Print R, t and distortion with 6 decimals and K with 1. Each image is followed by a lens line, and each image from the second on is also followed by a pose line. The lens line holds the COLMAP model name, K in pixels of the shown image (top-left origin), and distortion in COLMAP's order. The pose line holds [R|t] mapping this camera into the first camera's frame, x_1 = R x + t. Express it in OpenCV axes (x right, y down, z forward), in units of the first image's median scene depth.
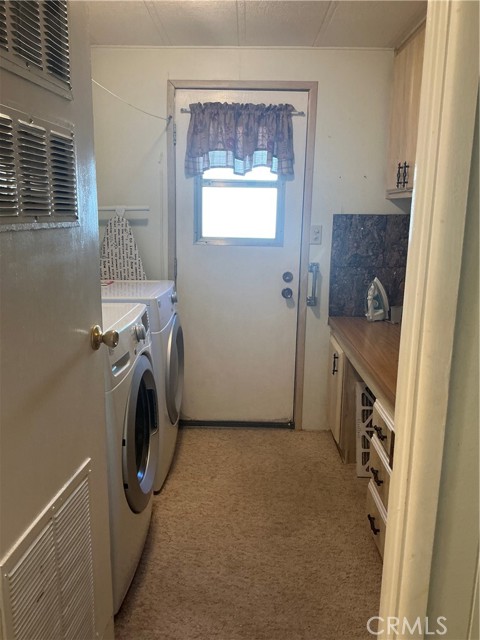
lens RADIAL K [[529.6, 0, 240.7], [0, 529.6, 319.7], [0, 0, 1]] dist [0.076230, -0.147288]
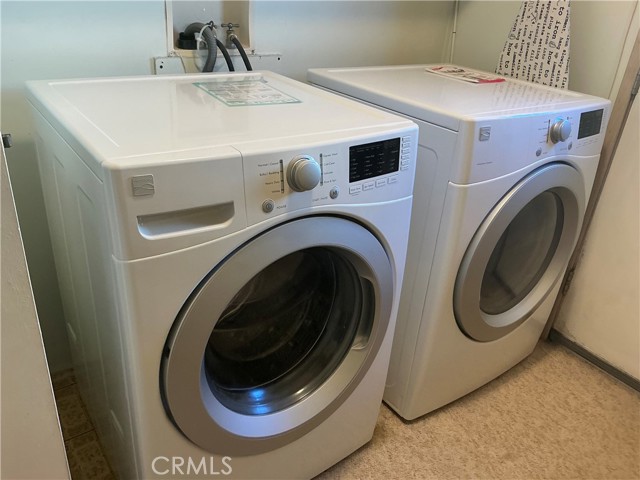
lens RADIAL K [[529.6, 0, 320.3], [0, 529.6, 239.9], [0, 0, 1]] dist [0.076230, -0.147288]
pose [[0.594623, 0.394095, -0.700794, 0.126523], [-0.225220, 0.918379, 0.325357, -0.054775], [0.771816, -0.035632, 0.634847, 0.443443]]
